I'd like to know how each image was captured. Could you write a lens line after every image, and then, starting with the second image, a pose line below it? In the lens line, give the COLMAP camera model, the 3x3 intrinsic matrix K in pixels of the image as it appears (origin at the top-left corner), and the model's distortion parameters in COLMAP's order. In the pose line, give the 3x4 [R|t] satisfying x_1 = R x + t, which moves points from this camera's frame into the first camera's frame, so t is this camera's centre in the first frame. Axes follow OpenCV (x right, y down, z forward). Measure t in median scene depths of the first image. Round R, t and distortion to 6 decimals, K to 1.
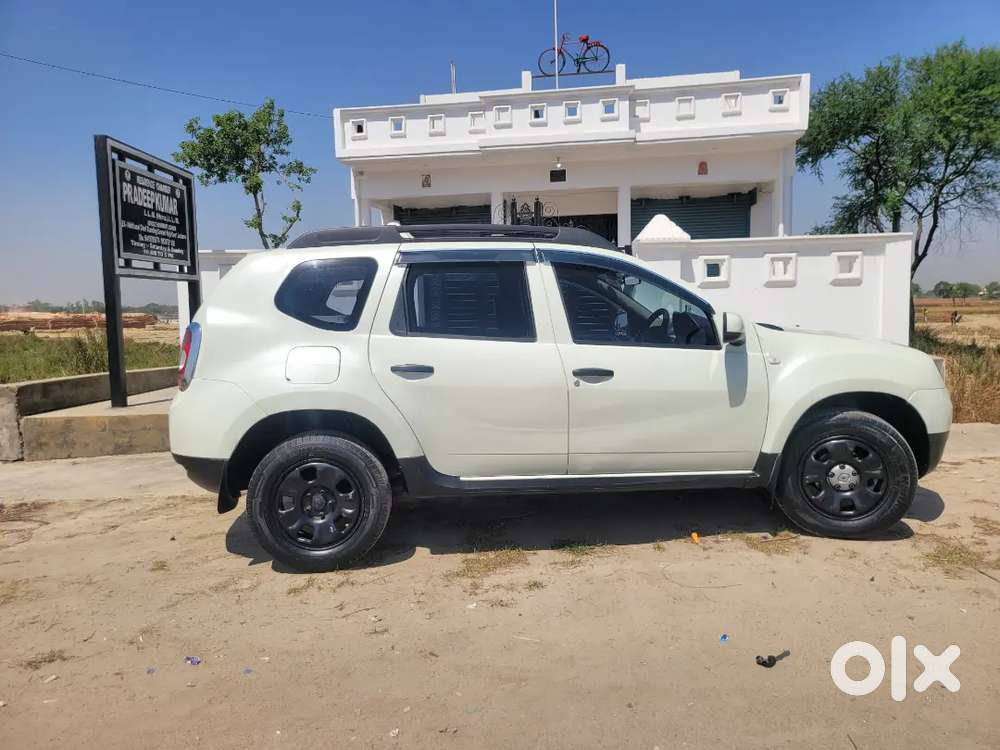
lens RADIAL K [[712.9, 0, 503.4], [0, 712.9, 358.1], [0, 0, 1]] dist [0.021367, -0.052306]
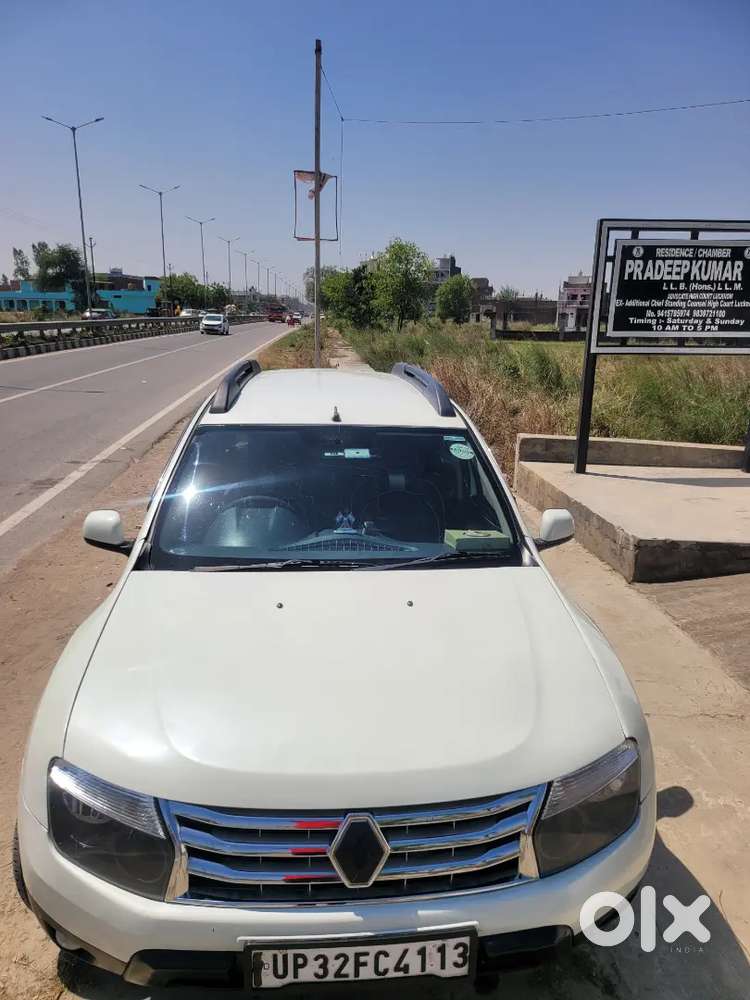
lens RADIAL K [[700.1, 0, 378.5], [0, 700.1, 500.3], [0, 0, 1]] dist [0.056306, -0.055730]
pose [[-0.001302, 0.269893, -0.962889, 0.492155], [-0.087783, 0.959142, 0.268962, -0.144298], [0.996139, 0.084876, 0.022443, 0.595306]]
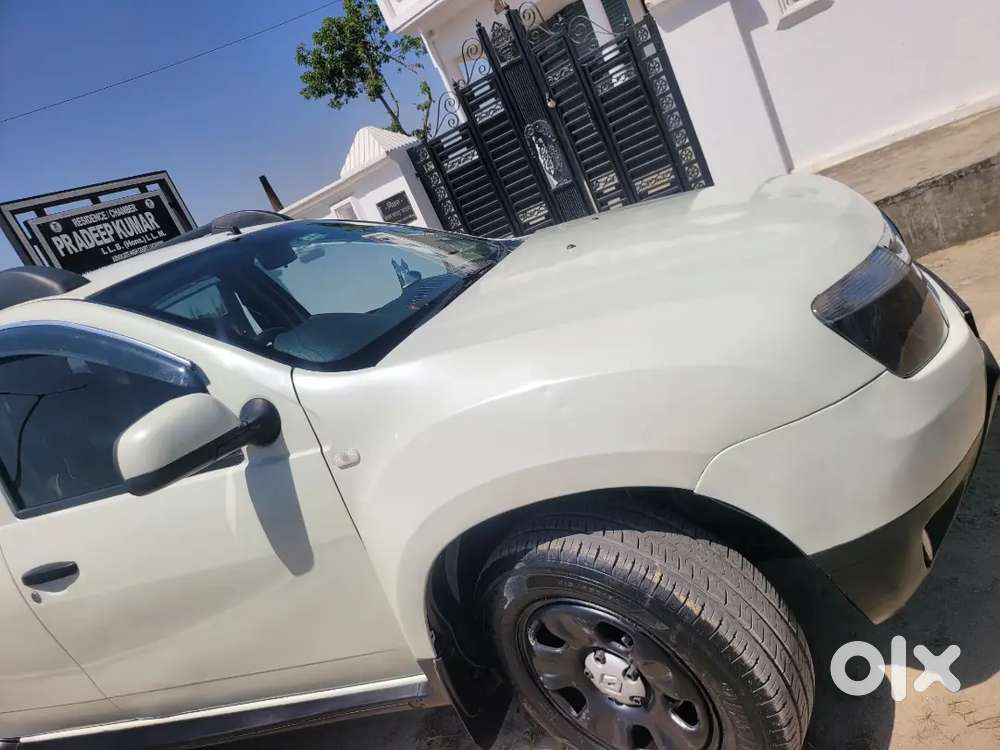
lens RADIAL K [[703.7, 0, 495.8], [0, 703.7, 367.4], [0, 0, 1]] dist [0.043380, -0.042707]
pose [[0.844414, -0.253458, -0.471936, 0.315467], [0.373374, 0.910203, 0.179229, -0.040404], [0.384131, -0.327552, 0.863222, 0.339340]]
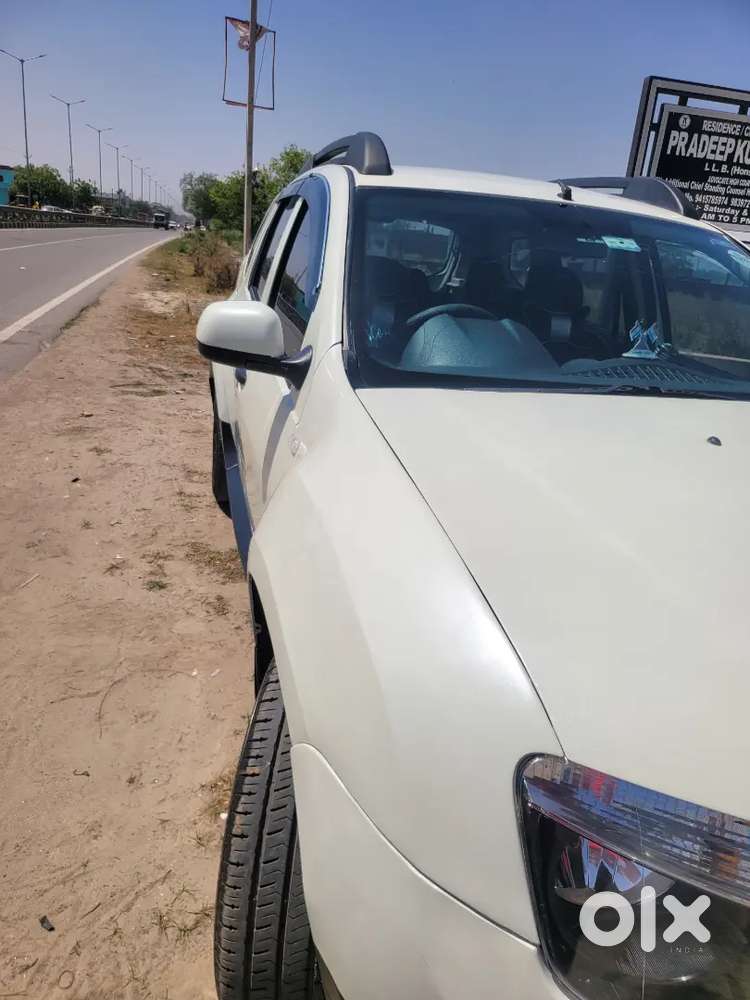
lens RADIAL K [[703.7, 0, 387.3], [0, 703.7, 503.7], [0, 0, 1]] dist [0.043380, -0.042707]
pose [[0.156445, 0.368327, -0.916439, 0.369757], [-0.168759, 0.924188, 0.342633, -0.053770], [0.973162, 0.101054, 0.206743, 0.469649]]
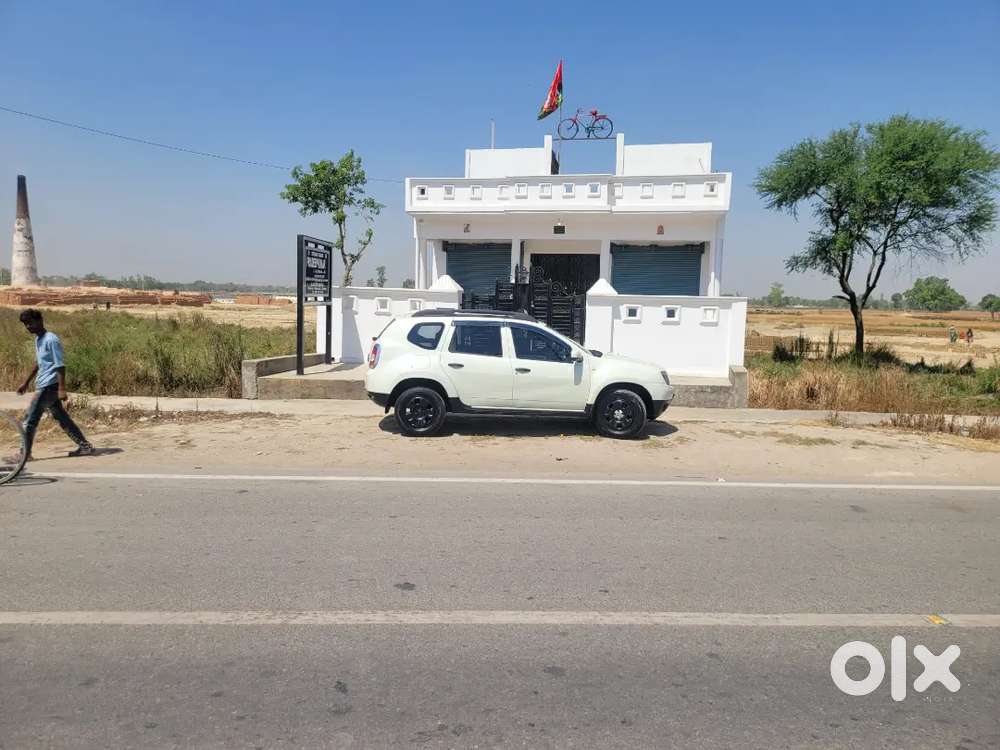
lens RADIAL K [[715.3, 0, 491.6], [0, 715.3, 348.8], [0, 0, 1]] dist [-0.005912, -0.005843]
pose [[0.996759, 0.049370, -0.063517, 0.081928], [-0.049409, 0.998778, 0.000958, -0.025927], [0.063487, 0.002183, 0.997980, -0.791962]]
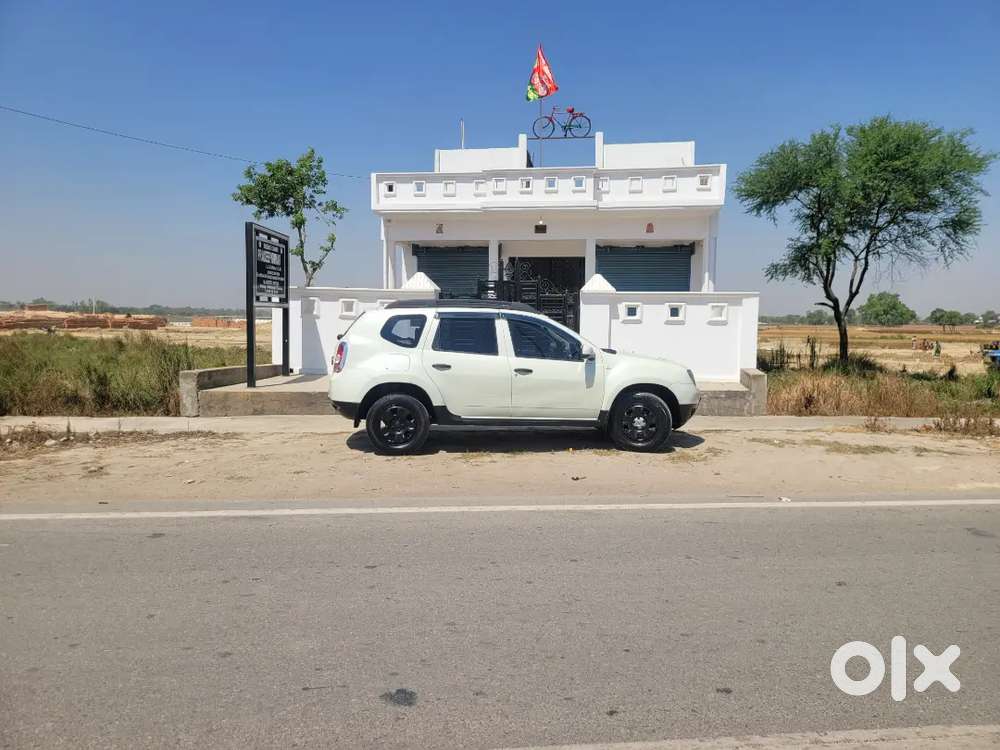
lens RADIAL K [[712.9, 0, 503.4], [0, 712.9, 358.1], [0, 0, 1]] dist [0.021367, -0.052306]
pose [[0.999475, 0.032385, 0.000285, 0.028943], [-0.032375, 0.999322, -0.017546, 0.010730], [-0.000853, 0.017527, 0.999846, -0.562939]]
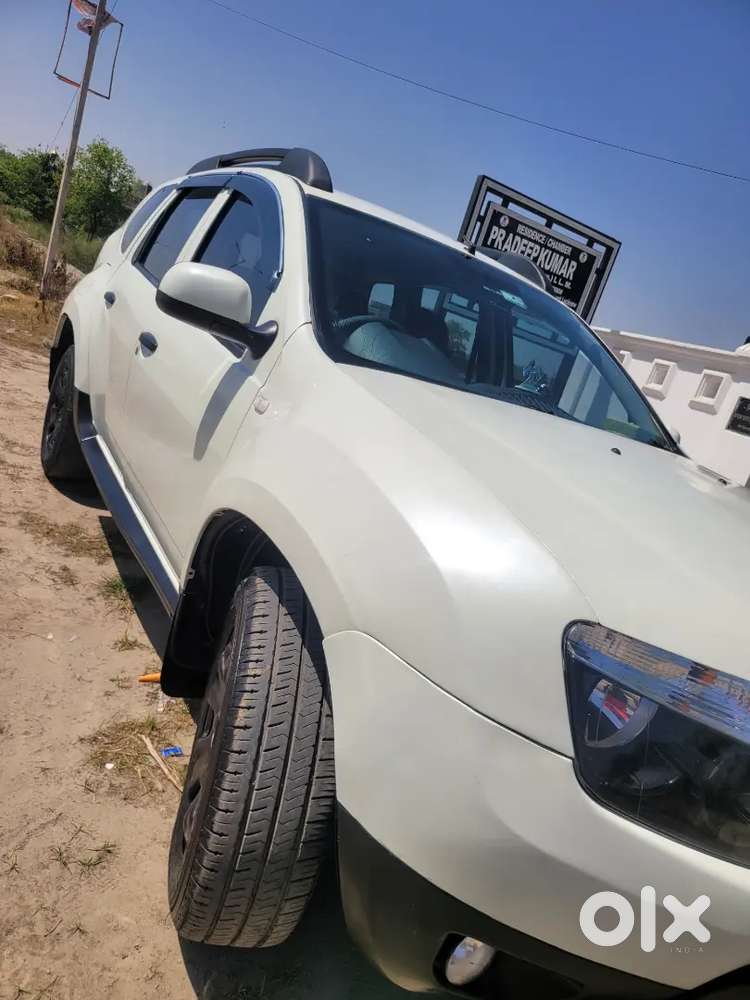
lens RADIAL K [[700.1, 0, 378.5], [0, 700.1, 500.3], [0, 0, 1]] dist [0.056306, -0.055730]
pose [[0.387573, 0.353119, -0.851524, 0.384448], [-0.376258, 0.903874, 0.203573, -0.028080], [0.841556, 0.241493, 0.483181, 0.418276]]
